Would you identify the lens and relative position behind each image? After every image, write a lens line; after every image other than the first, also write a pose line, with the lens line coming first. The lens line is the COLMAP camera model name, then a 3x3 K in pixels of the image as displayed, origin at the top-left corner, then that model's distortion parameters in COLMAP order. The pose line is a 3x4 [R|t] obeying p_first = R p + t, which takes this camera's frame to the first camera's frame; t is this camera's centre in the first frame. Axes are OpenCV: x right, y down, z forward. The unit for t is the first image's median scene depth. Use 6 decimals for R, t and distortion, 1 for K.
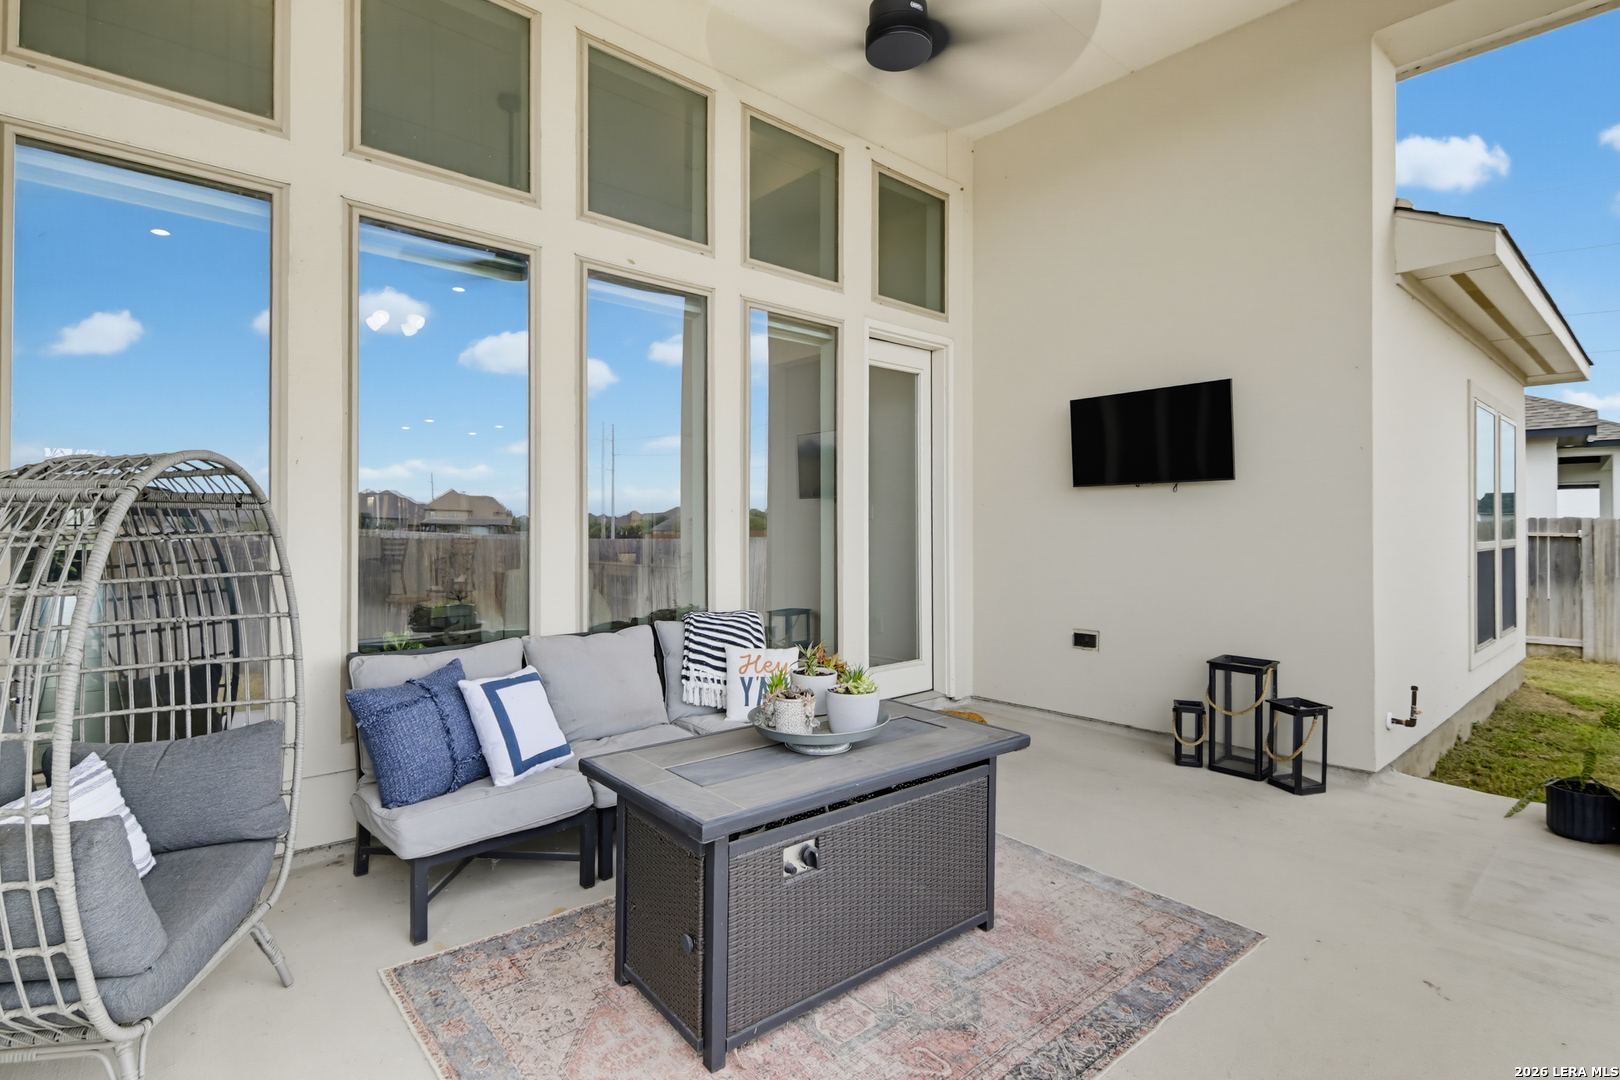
lens RADIAL K [[797.5, 0, 820.1], [0, 797.5, 529.7], [0, 0, 1]] dist [-0.001324, -0.001482]
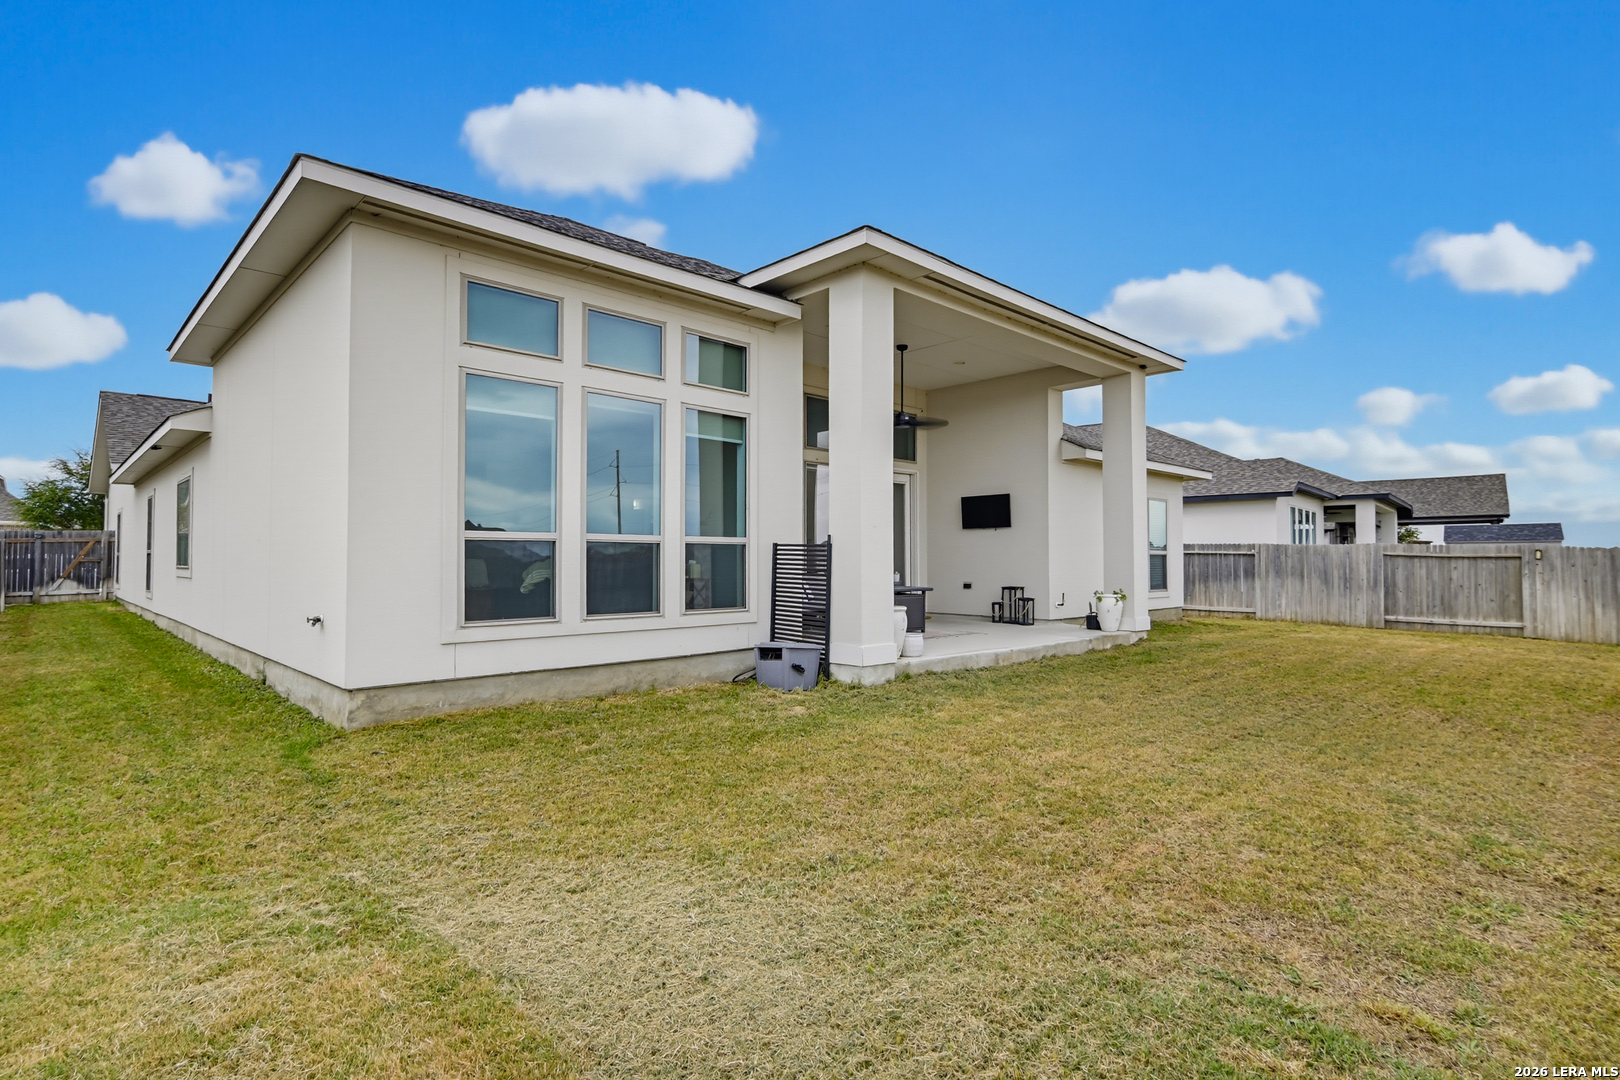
lens RADIAL K [[797.5, 0, 820.1], [0, 797.5, 529.7], [0, 0, 1]] dist [-0.001324, -0.001482]
pose [[0.999687, 0.003707, 0.024736, -0.267747], [-0.002726, 0.999213, -0.039578, 0.067373], [-0.024863, 0.039498, 0.998910, -1.953351]]
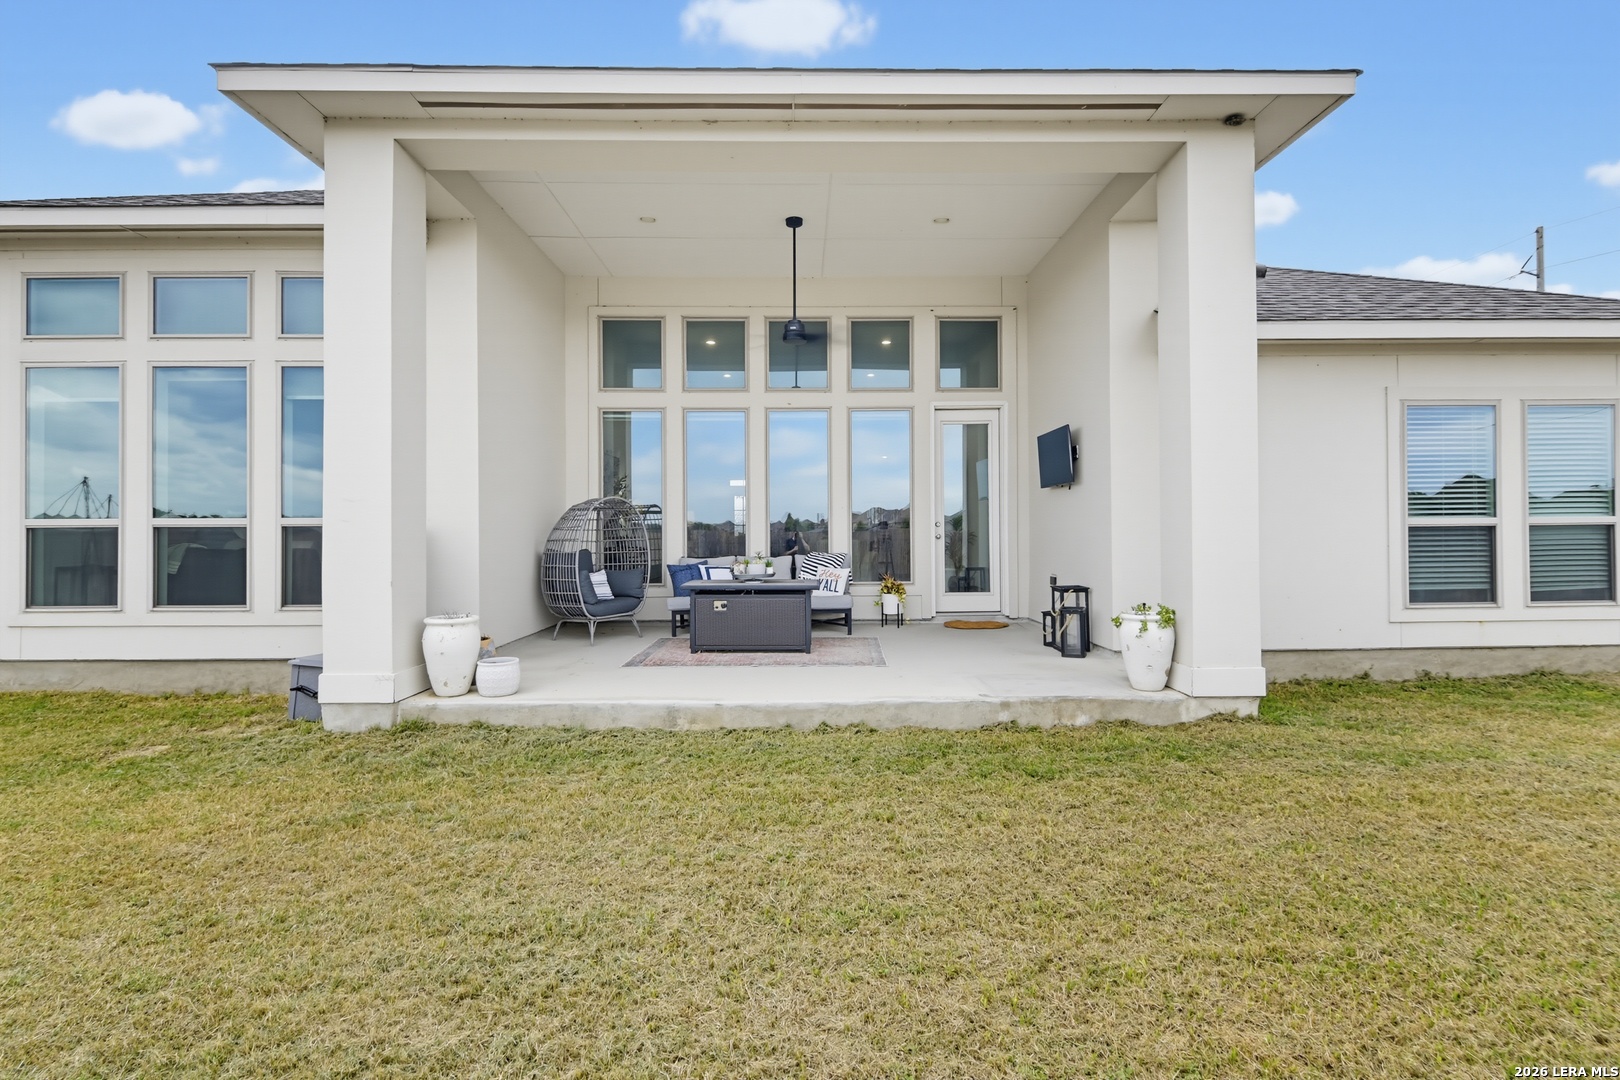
lens RADIAL K [[767.5, 0, 816.1], [0, 767.5, 508.0], [0, 0, 1]] dist [0.001745, -0.009713]
pose [[0.752989, -0.023867, -0.657600, 1.183492], [0.003208, 0.999463, -0.032601, 0.044788], [0.658025, 0.022438, 0.752662, -0.598868]]
